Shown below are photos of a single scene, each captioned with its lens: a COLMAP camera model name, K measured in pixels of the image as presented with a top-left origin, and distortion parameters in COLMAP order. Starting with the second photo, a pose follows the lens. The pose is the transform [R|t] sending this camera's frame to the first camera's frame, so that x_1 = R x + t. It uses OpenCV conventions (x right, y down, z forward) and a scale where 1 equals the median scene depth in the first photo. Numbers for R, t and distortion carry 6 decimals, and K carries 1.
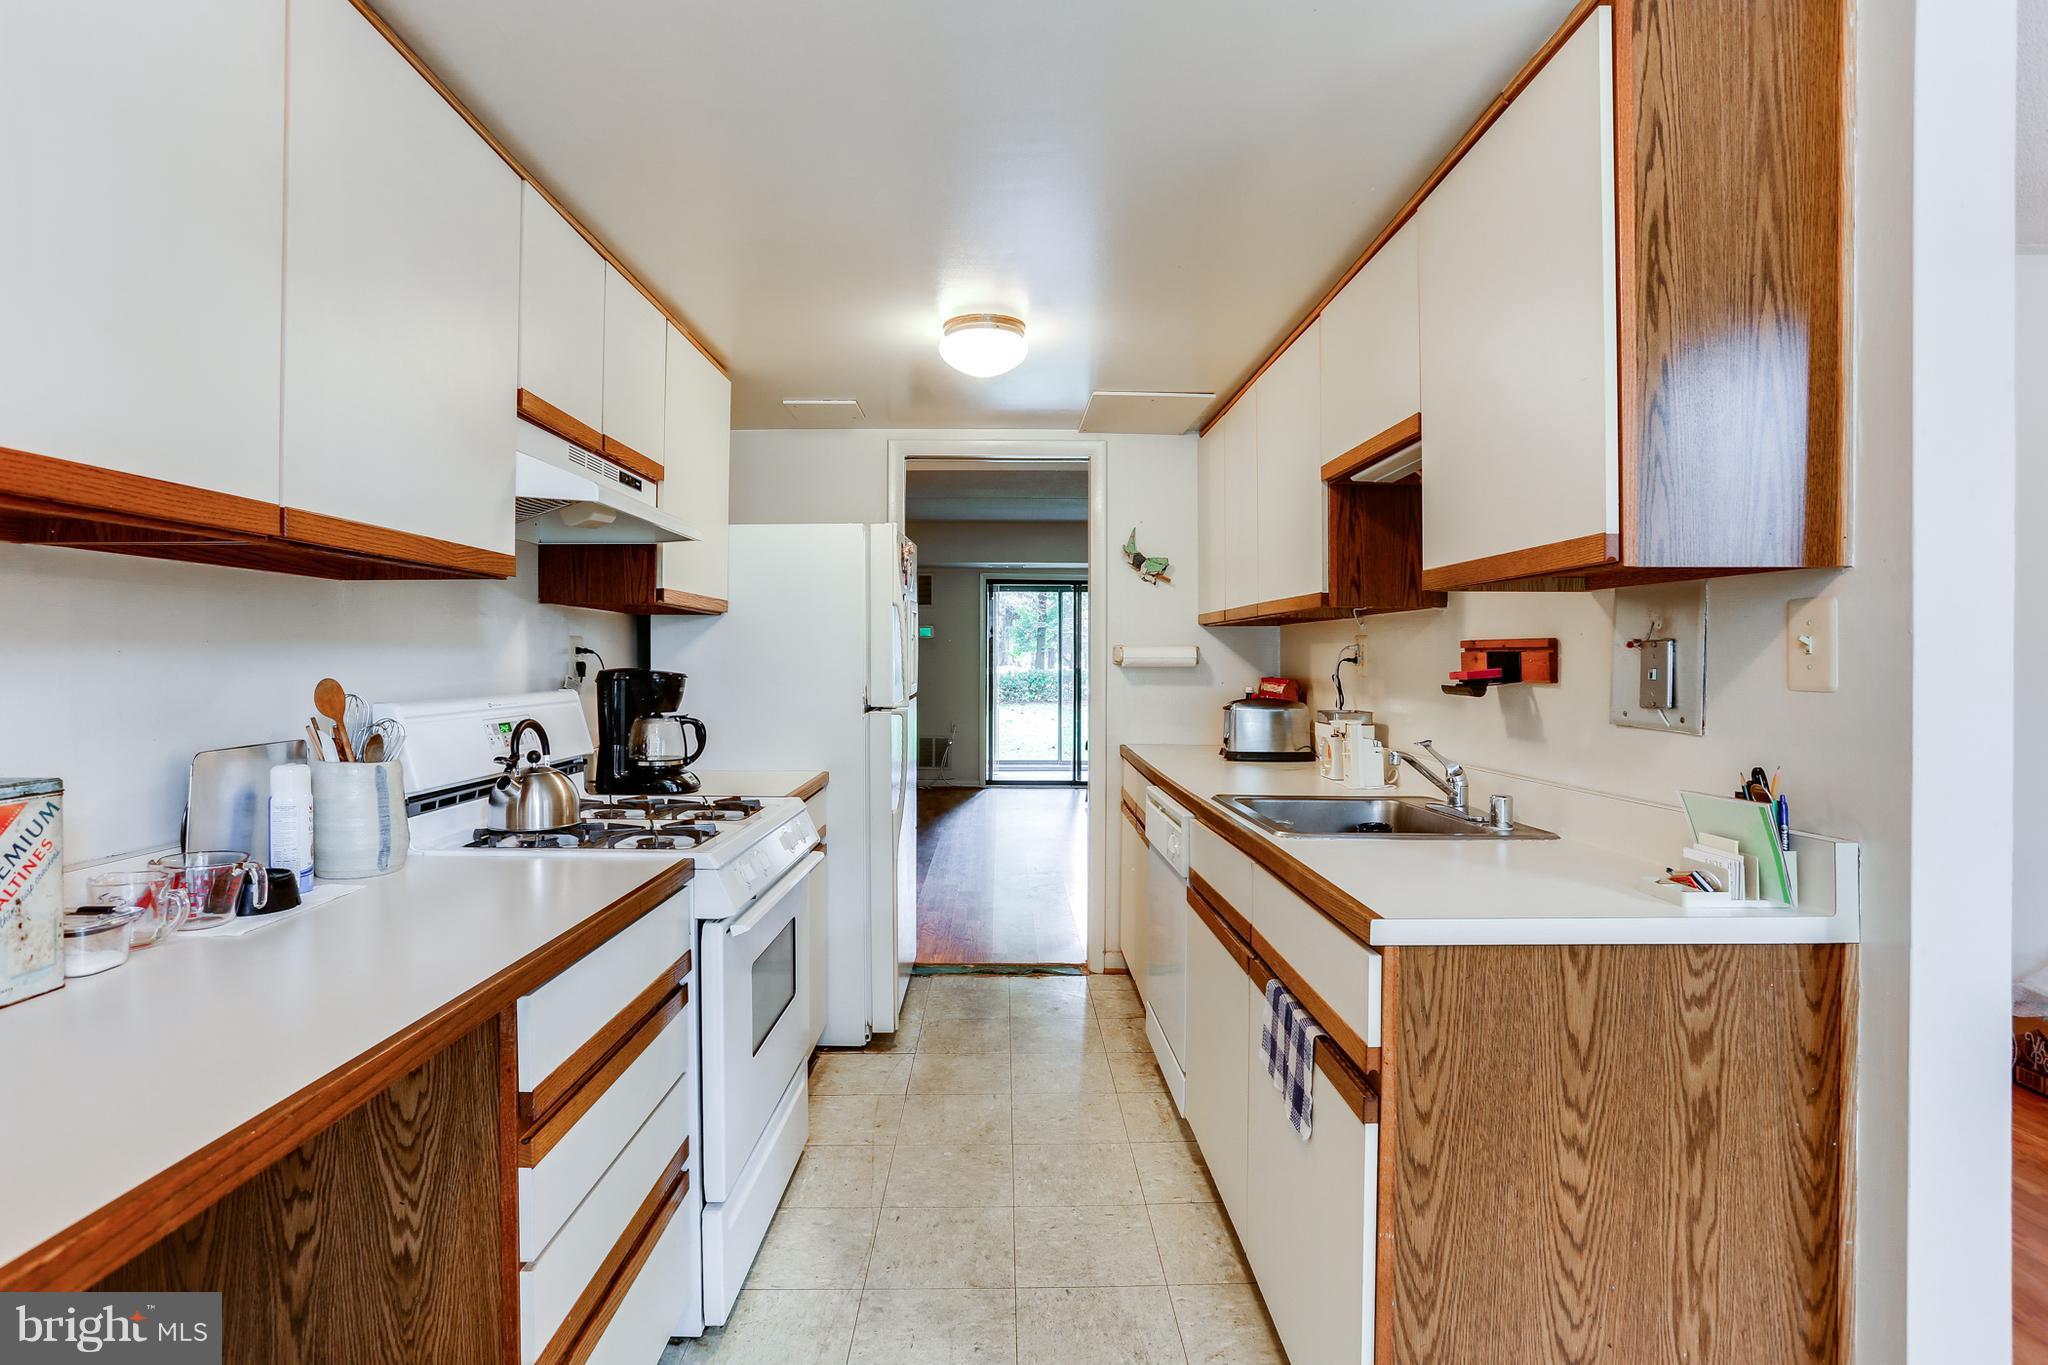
lens RADIAL K [[1016.2, 0, 1009.1], [0, 1016.2, 656.0], [0, 0, 1]] dist [-0.067483, 0.031668]
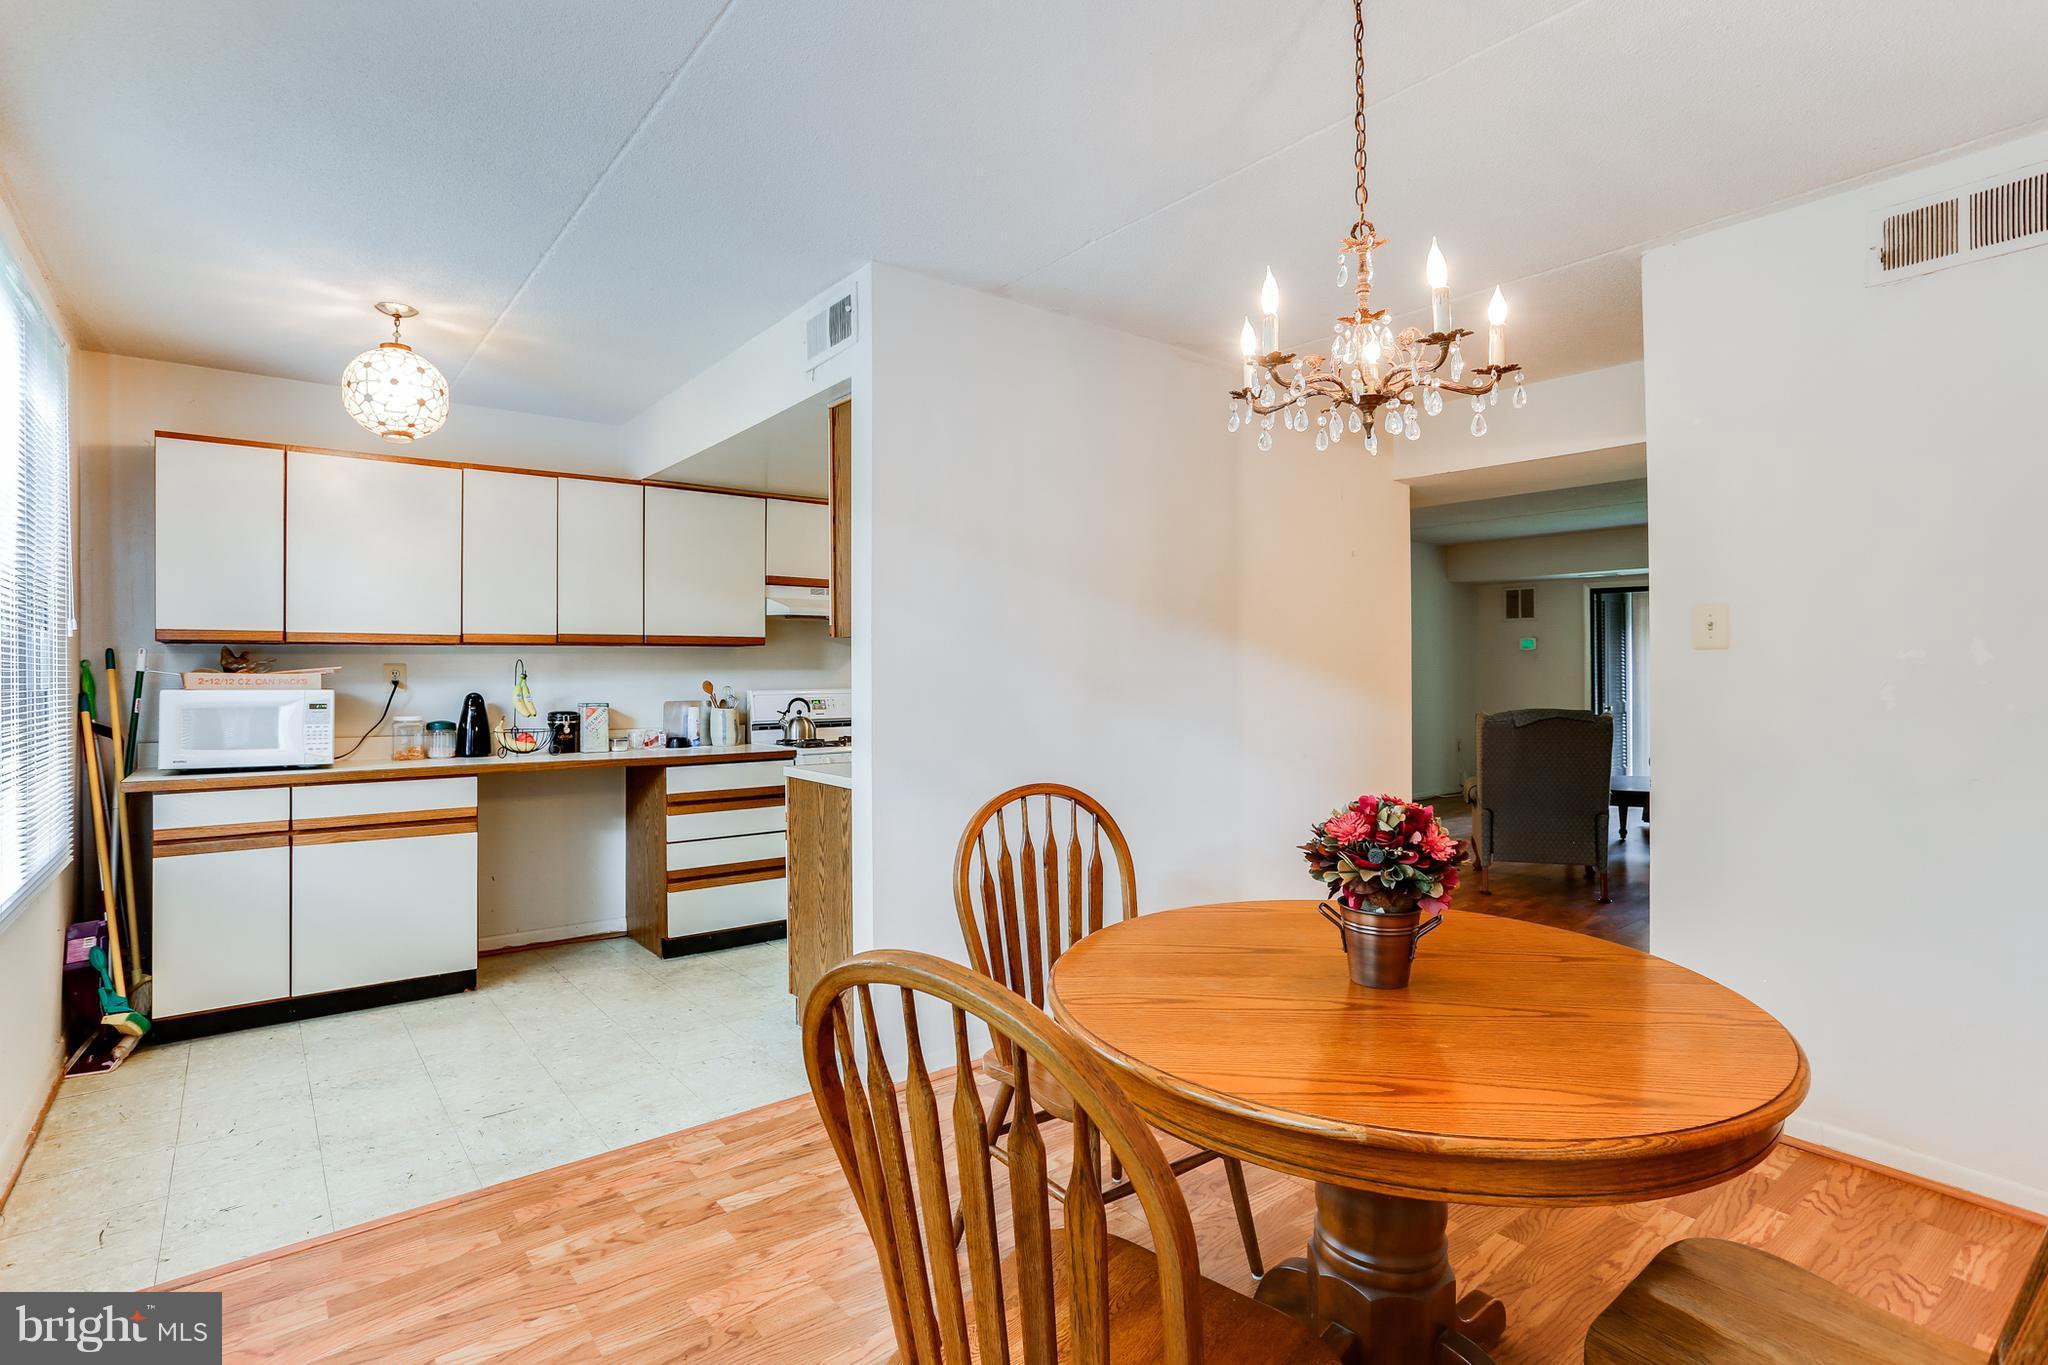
lens RADIAL K [[1016.2, 0, 1009.1], [0, 1016.2, 656.0], [0, 0, 1]] dist [-0.067483, 0.031668]
pose [[0.606473, -0.022669, -0.794781, 1.986100], [0.011077, 0.999737, -0.020063, 0.014500], [0.795027, 0.003363, 0.606564, -0.149973]]
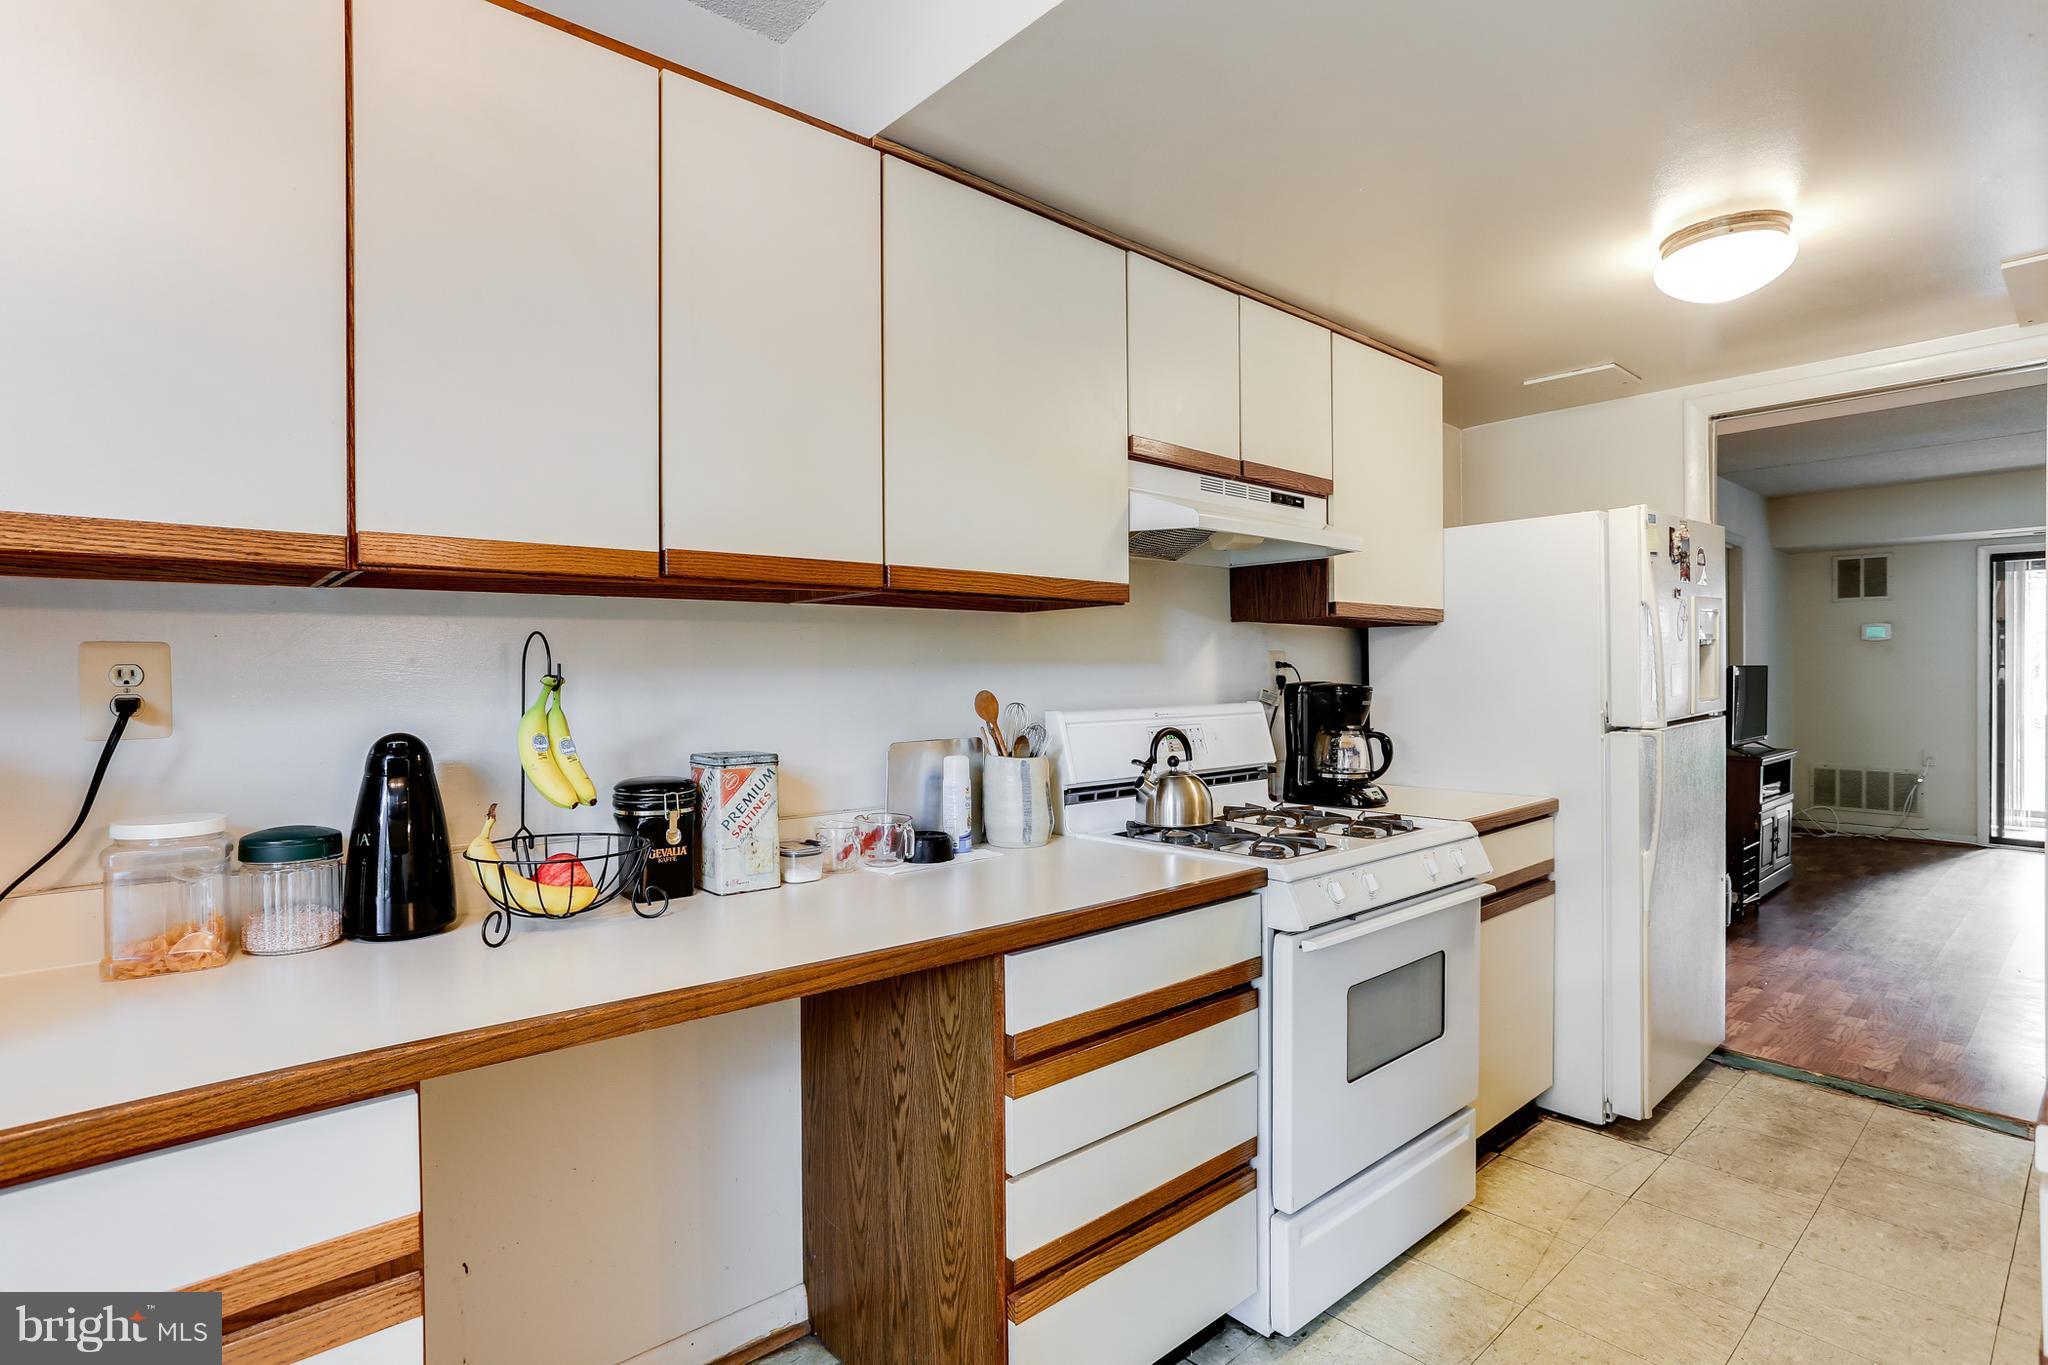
lens RADIAL K [[1009.9, 0, 993.3], [0, 1009.9, 683.5], [0, 0, 1]] dist [-0.067256, 0.036460]
pose [[0.641181, -0.002804, -0.767384, 0.269206], [0.013562, 0.999879, 0.007679, 0.002465], [0.767270, -0.015331, 0.641141, 0.132089]]
